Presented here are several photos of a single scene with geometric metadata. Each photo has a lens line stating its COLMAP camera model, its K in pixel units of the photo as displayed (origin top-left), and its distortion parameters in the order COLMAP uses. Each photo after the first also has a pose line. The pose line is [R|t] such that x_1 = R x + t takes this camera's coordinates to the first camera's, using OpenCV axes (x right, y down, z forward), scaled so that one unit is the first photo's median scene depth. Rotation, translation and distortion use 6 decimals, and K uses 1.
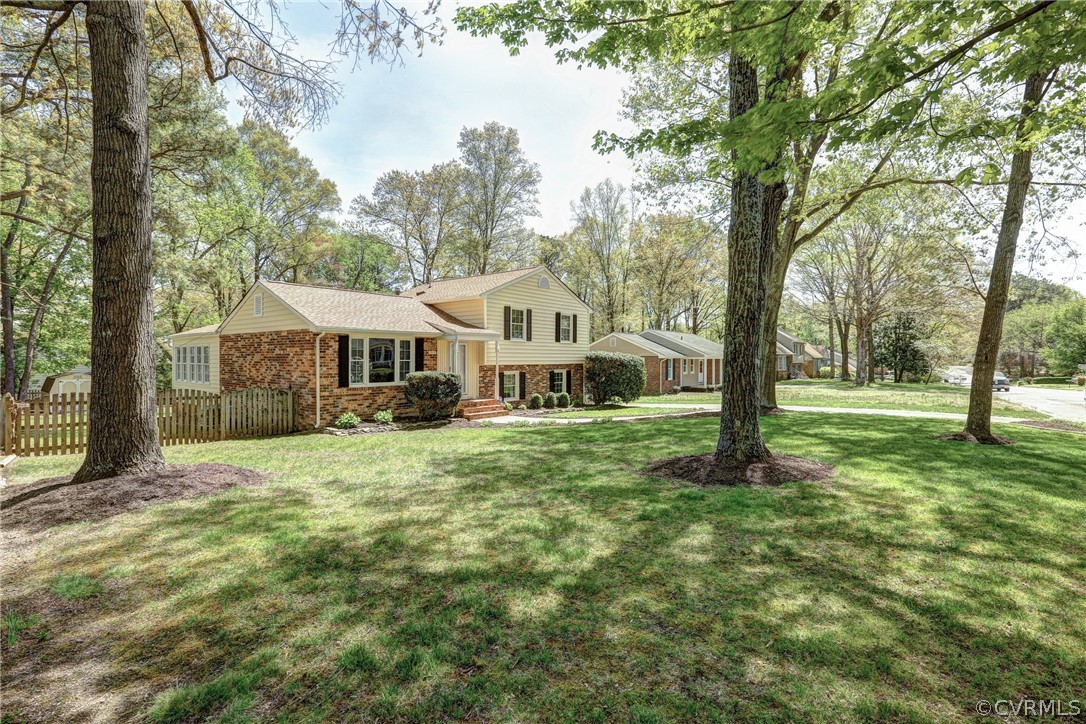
lens RADIAL K [[496.3, 0, 528.4], [0, 496.3, 363.6], [0, 0, 1]] dist [-0.039955, 0.010596]
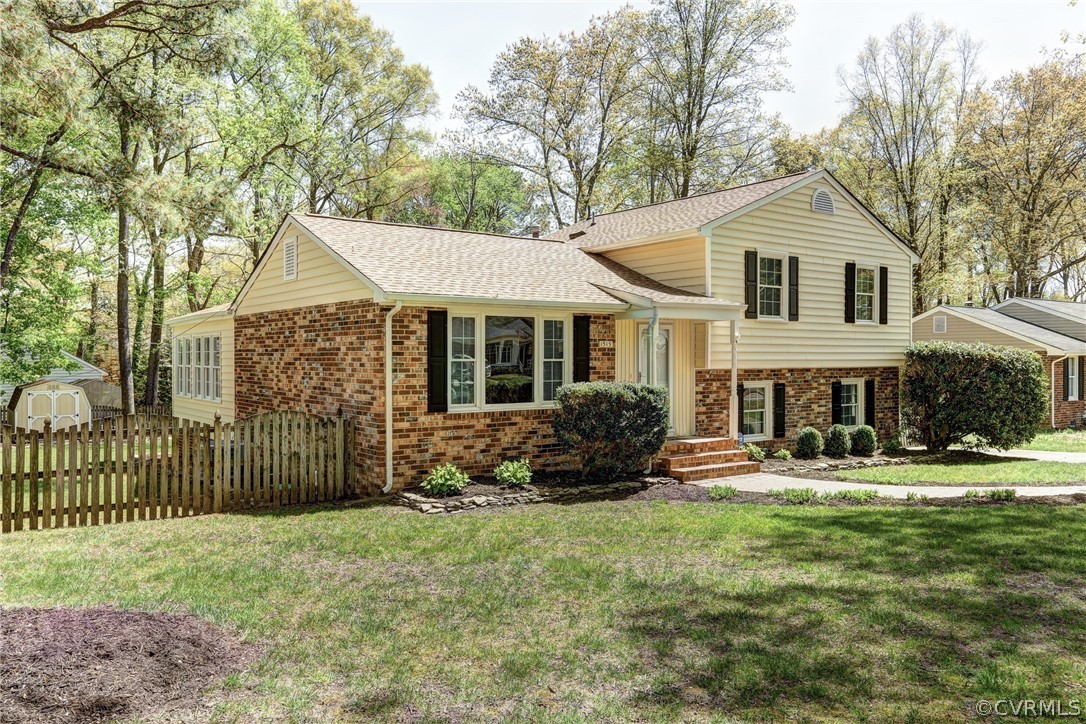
lens RADIAL K [[783.9, 0, 526.3], [0, 783.9, 365.1], [0, 0, 1]] dist [0.008592, 0.031305]
pose [[0.966893, -0.000334, -0.255182, -0.056875], [-0.000103, 0.999999, -0.001700, 0.000161], [0.255182, 0.001670, 0.966892, 0.172835]]
